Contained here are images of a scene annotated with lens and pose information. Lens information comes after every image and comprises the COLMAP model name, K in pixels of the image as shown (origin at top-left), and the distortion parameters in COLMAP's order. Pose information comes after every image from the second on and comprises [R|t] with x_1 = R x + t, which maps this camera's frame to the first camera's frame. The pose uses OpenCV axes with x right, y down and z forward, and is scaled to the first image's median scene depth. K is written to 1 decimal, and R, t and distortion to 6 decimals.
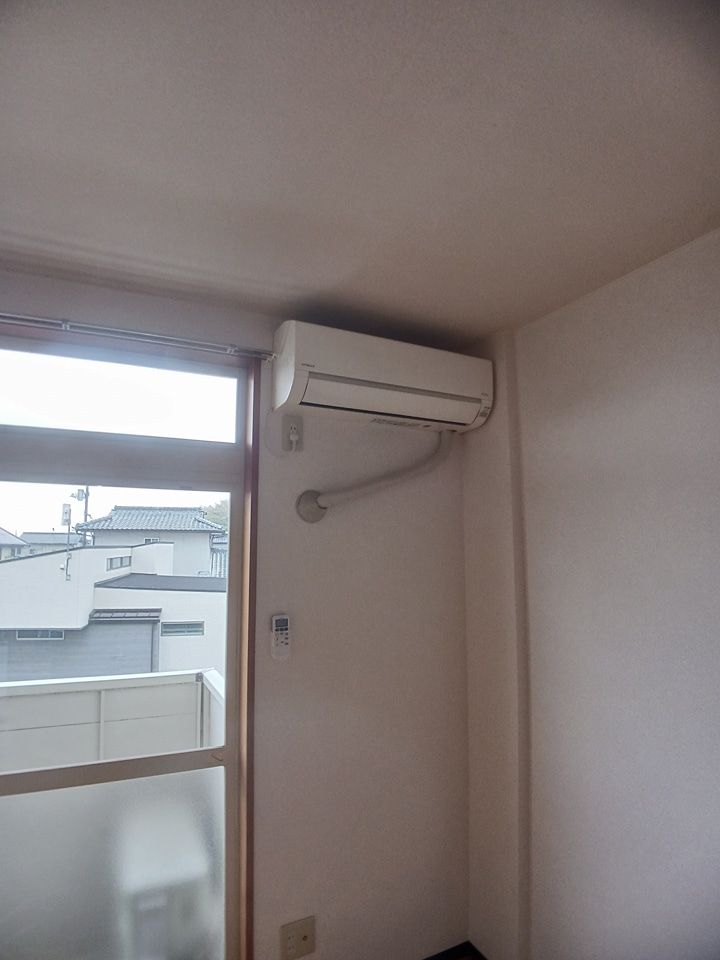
lens RADIAL K [[509.0, 0, 360.0], [0, 509.0, 480.0], [0, 0, 1]] dist [-0.059429, 0.000242]
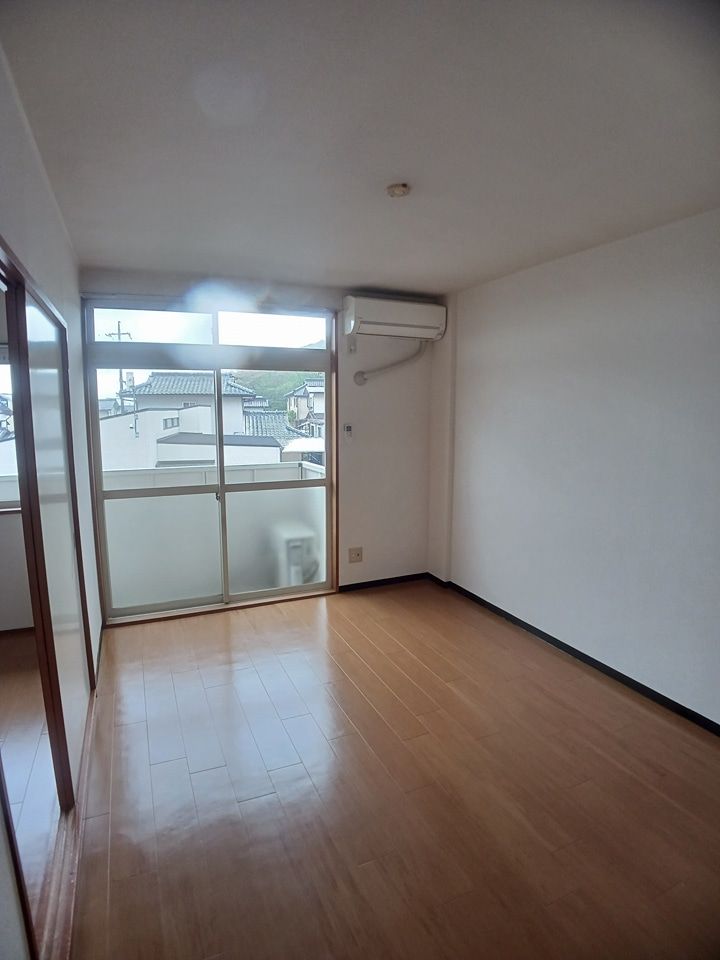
lens RADIAL K [[509.0, 0, 360.0], [0, 509.0, 480.0], [0, 0, 1]] dist [-0.059429, 0.000242]
pose [[0.999117, 0.008119, -0.041212, -0.000281], [0.002947, 0.965175, 0.261589, -0.098541], [0.041900, -0.261479, 0.964299, -1.246837]]
